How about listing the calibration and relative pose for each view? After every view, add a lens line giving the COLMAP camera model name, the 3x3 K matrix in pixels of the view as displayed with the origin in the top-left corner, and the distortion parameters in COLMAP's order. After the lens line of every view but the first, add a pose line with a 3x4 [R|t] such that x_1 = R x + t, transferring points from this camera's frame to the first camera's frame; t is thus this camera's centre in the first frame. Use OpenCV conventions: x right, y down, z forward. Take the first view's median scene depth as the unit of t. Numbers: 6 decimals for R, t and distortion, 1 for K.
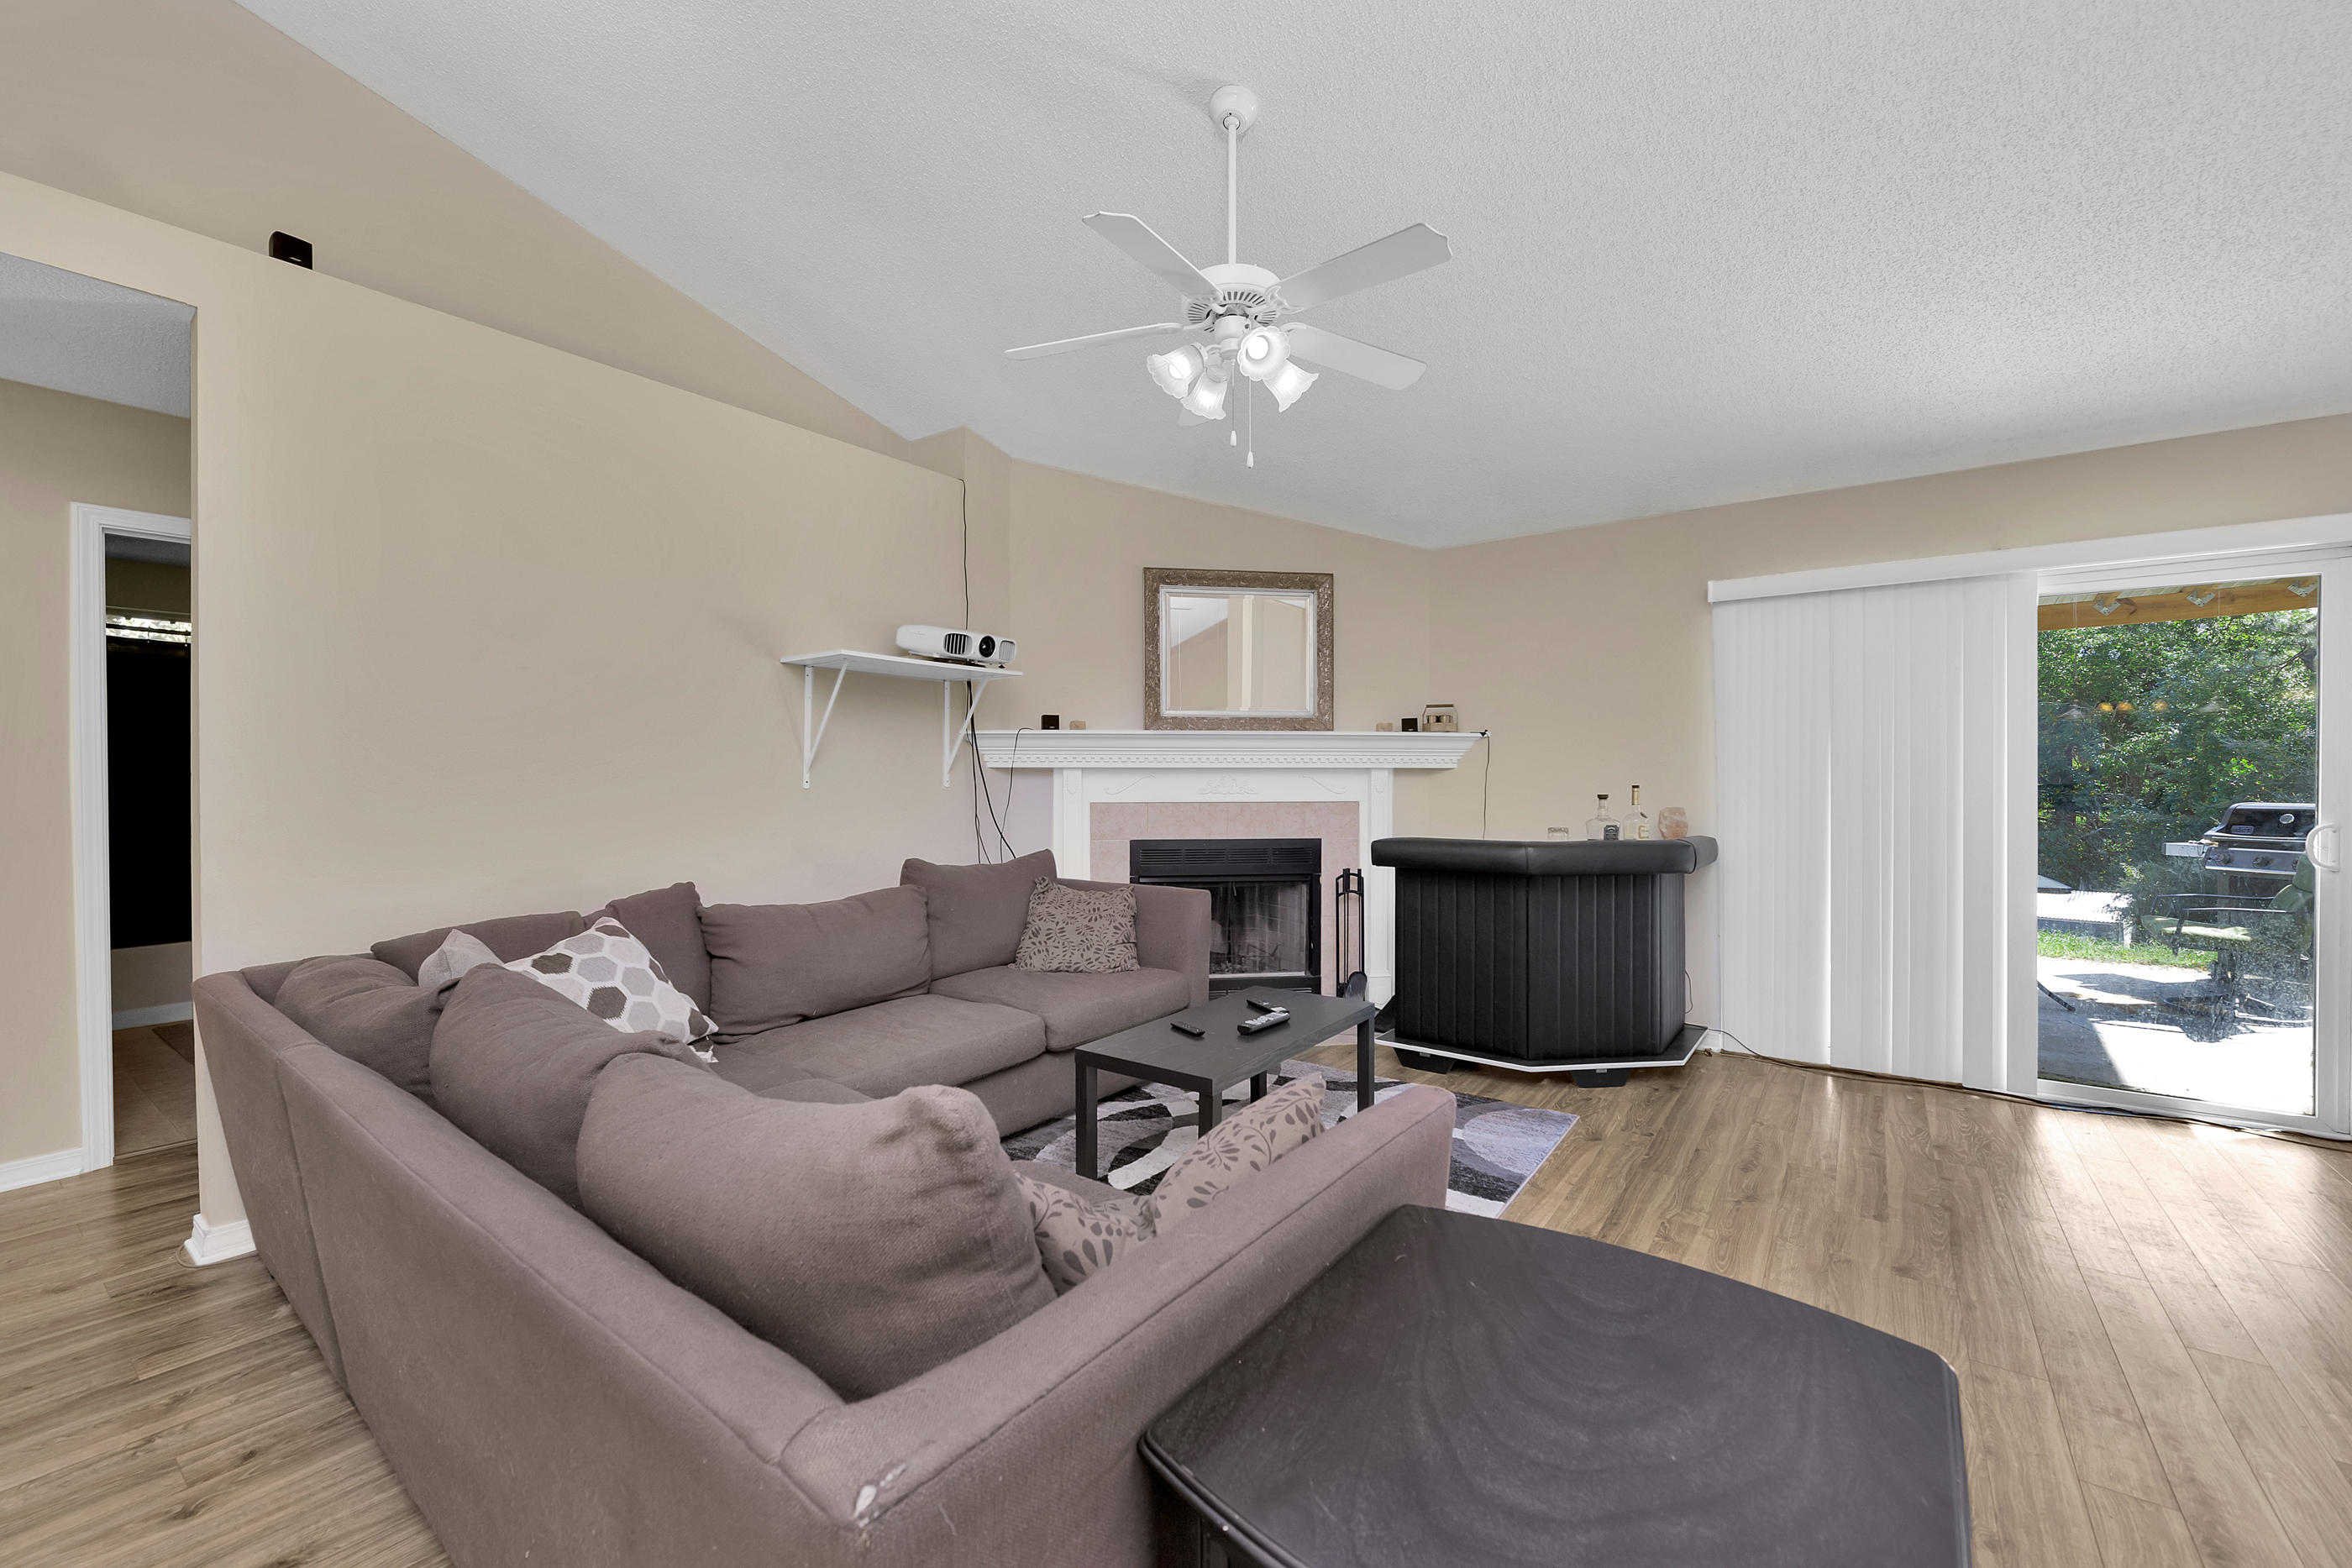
lens RADIAL K [[947.9, 0, 1155.7], [0, 947.9, 788.0], [0, 0, 1]] dist [0.001210, -0.000183]
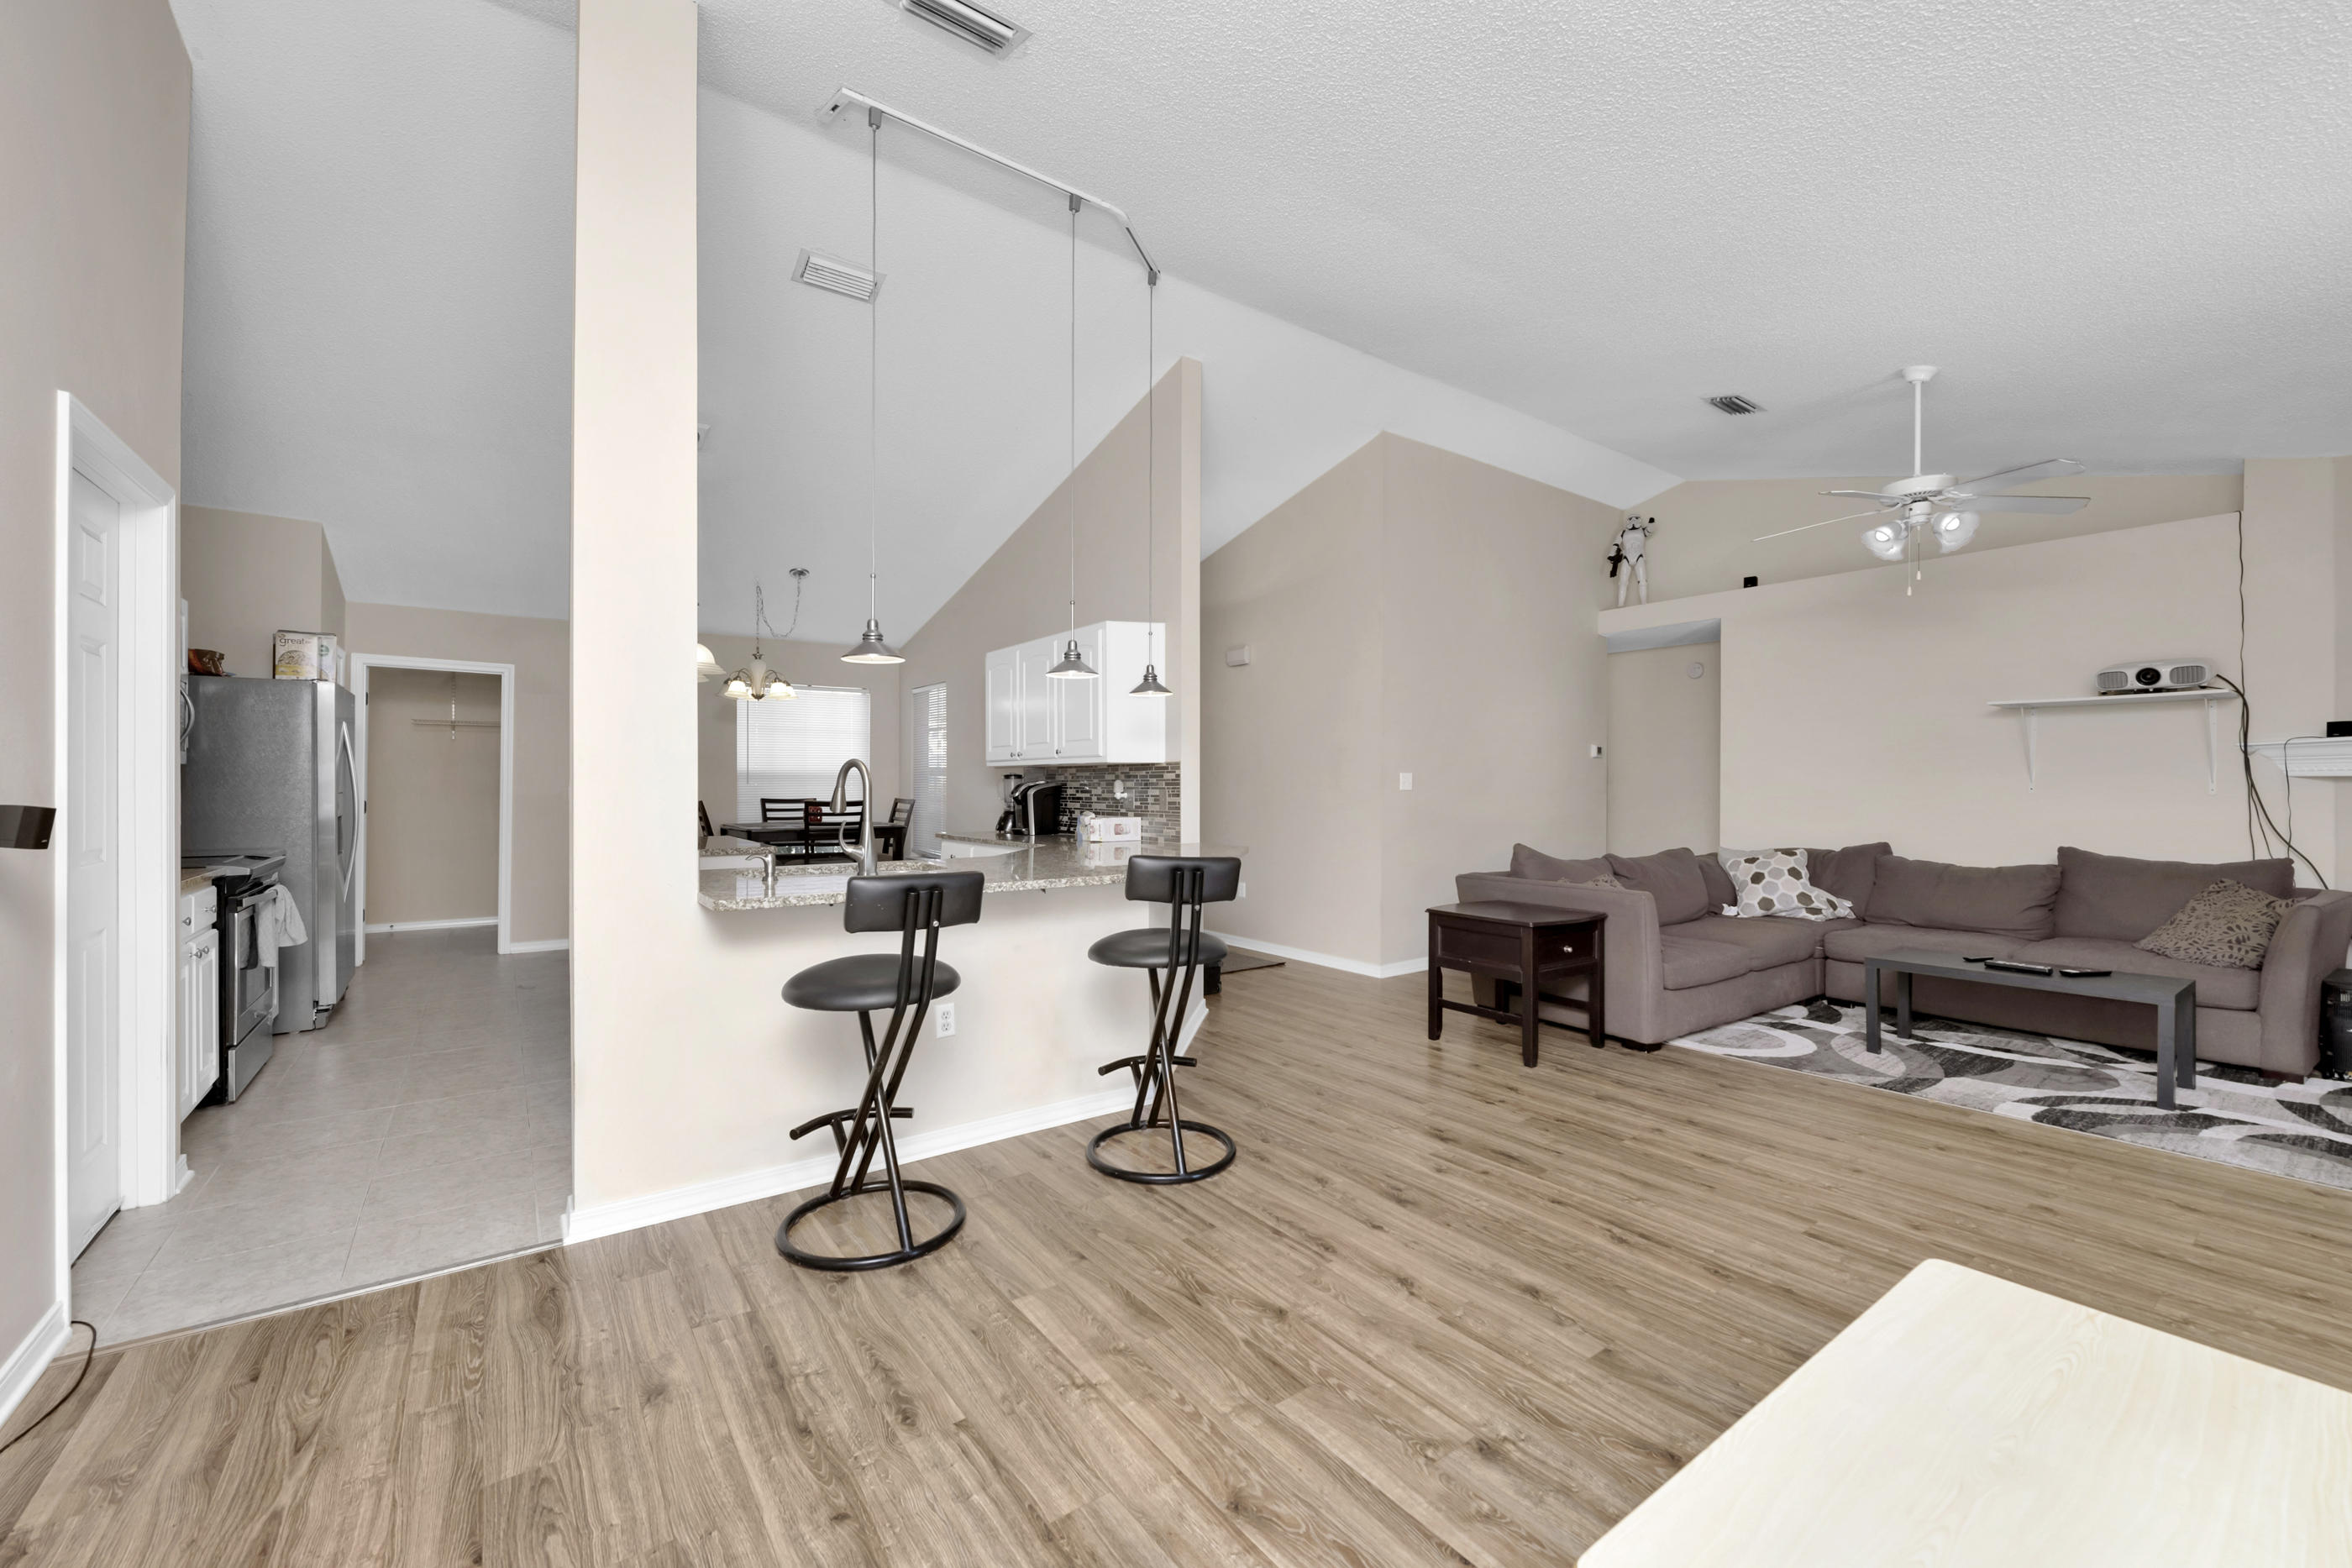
lens RADIAL K [[972.0, 0, 1240.6], [0, 972.0, 786.3], [0, 0, 1]] dist [0.000551, -0.005050]
pose [[-0.246199, 0.002482, -0.969216, 1.298612], [-0.014074, 0.999882, 0.006136, -0.001483], [0.969117, 0.015152, -0.246135, 0.196618]]
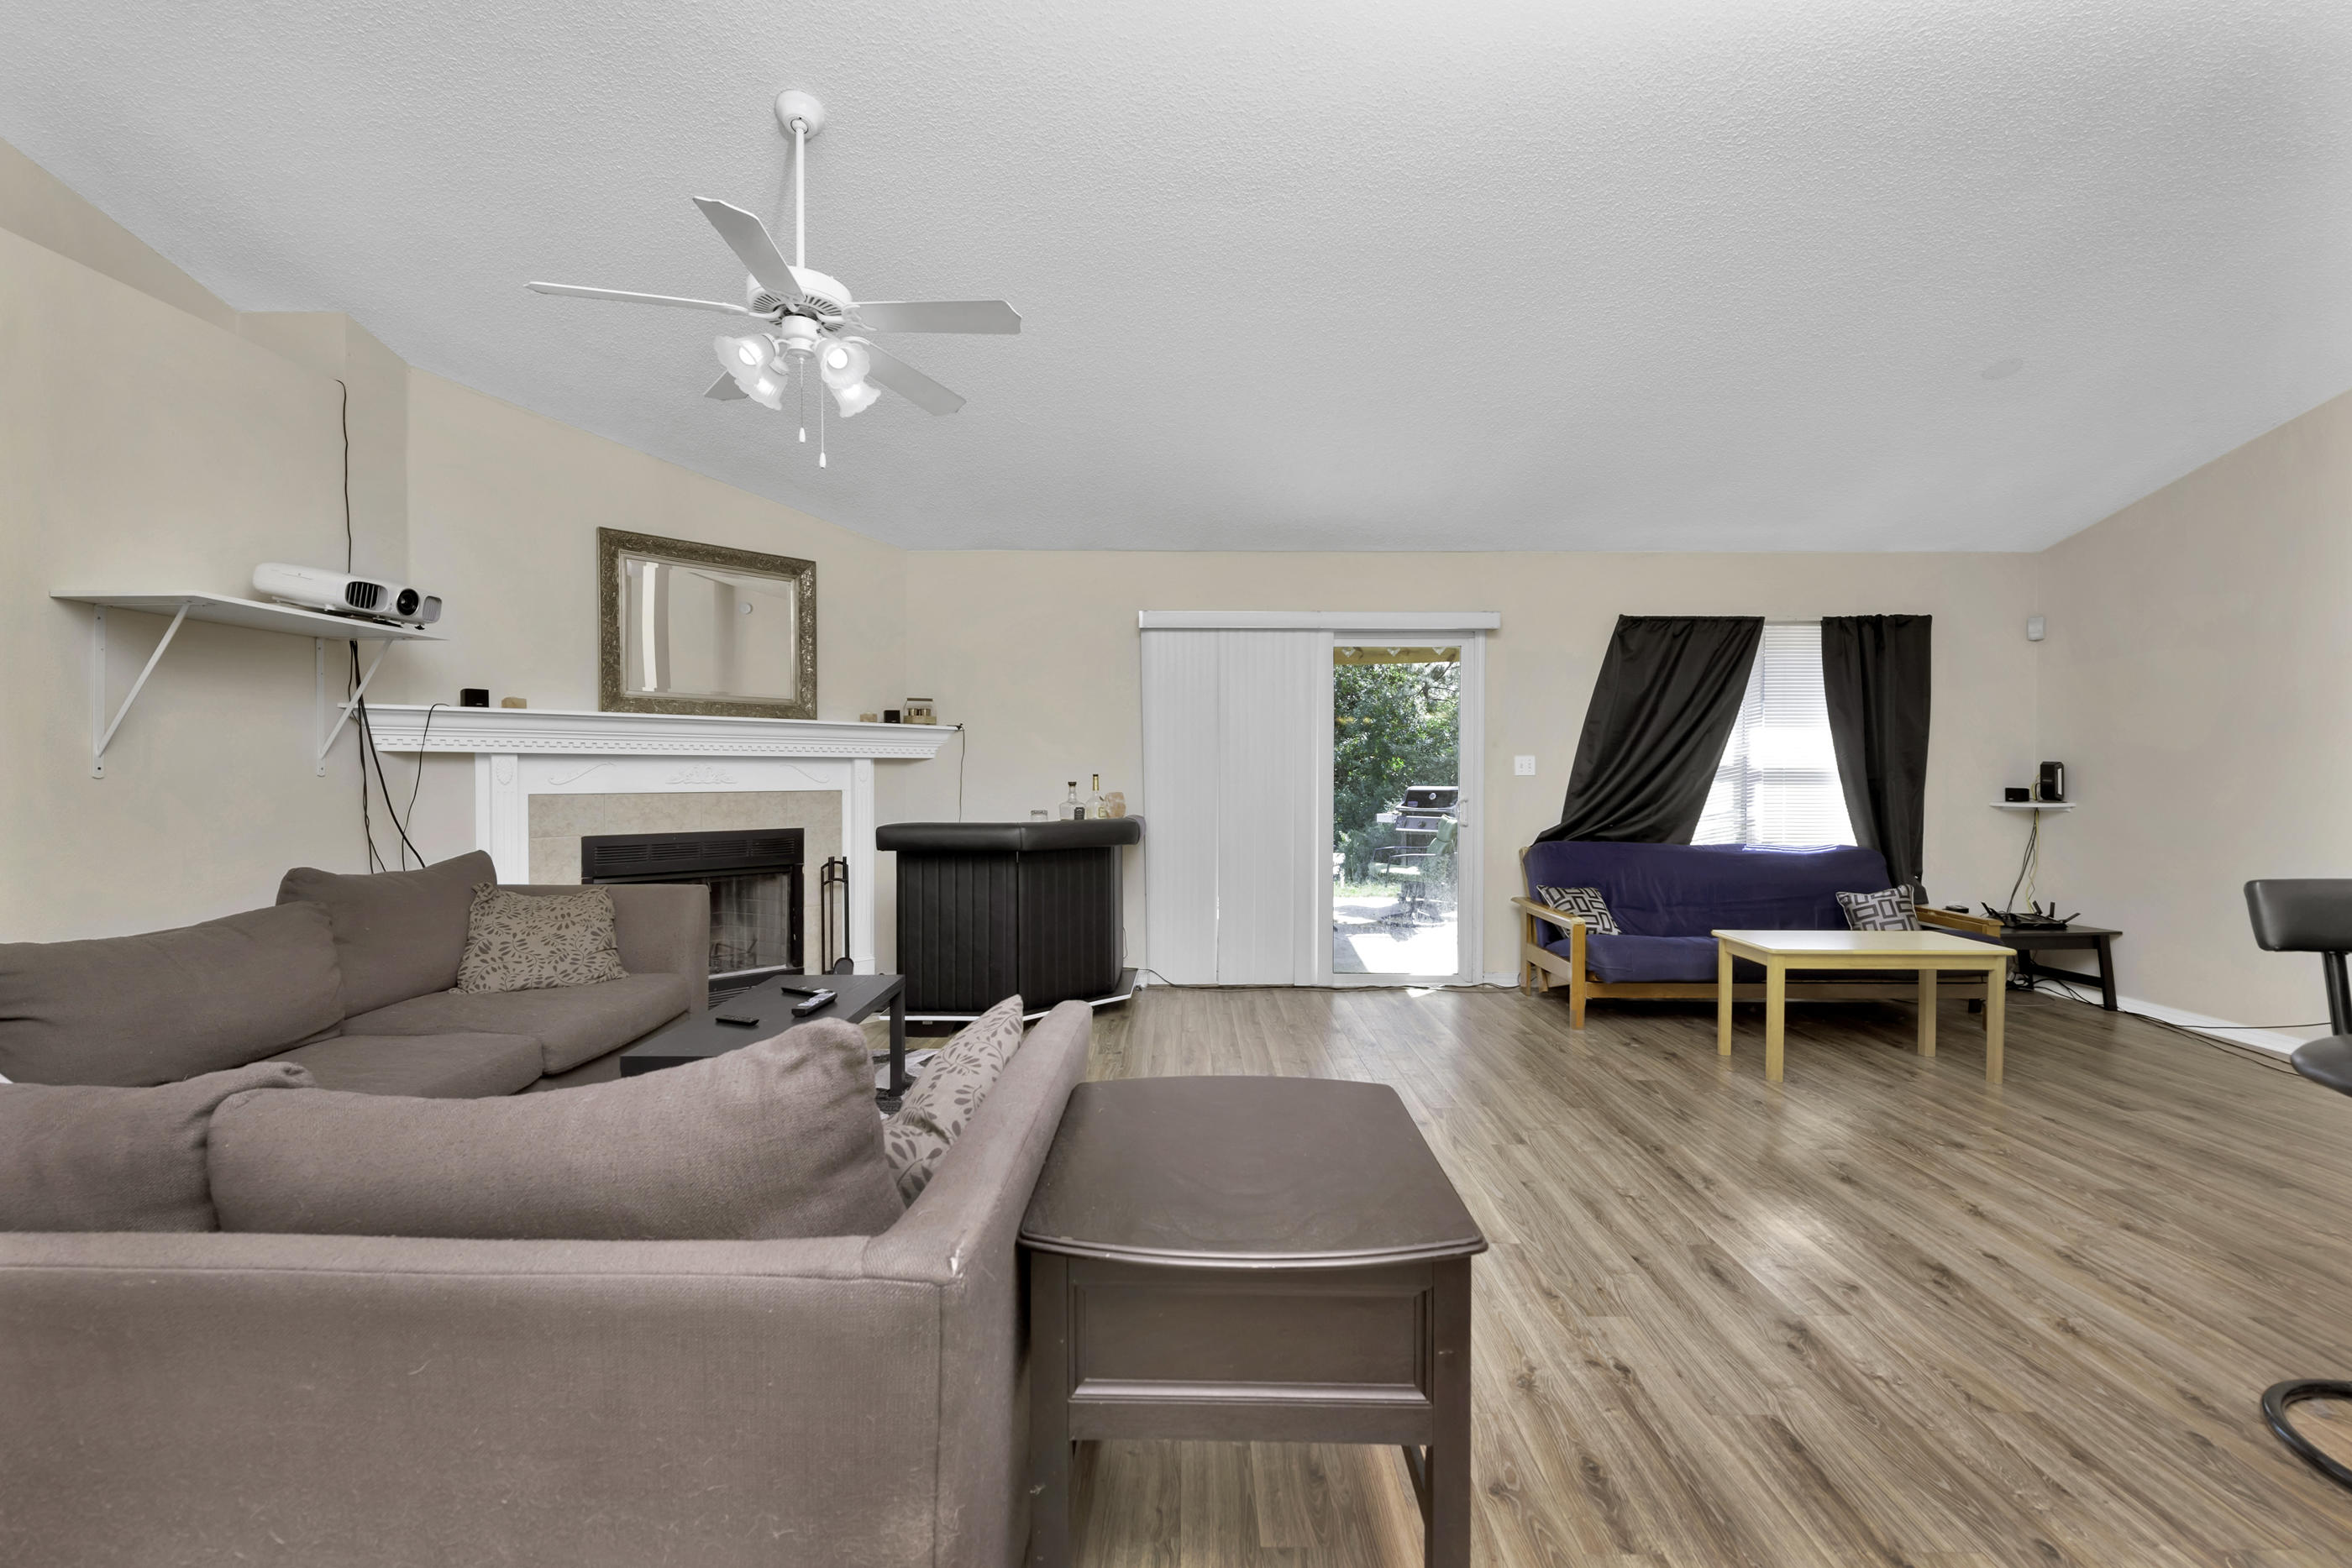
lens RADIAL K [[974.8, 0, 1176.0], [0, 974.8, 784.0], [0, 0, 1]] dist [0.010981, -0.004474]
pose [[0.804953, -0.004859, 0.593319, -0.148098], [0.001620, 0.999981, 0.005991, 0.002365], [-0.593337, -0.003861, 0.804945, -0.063550]]
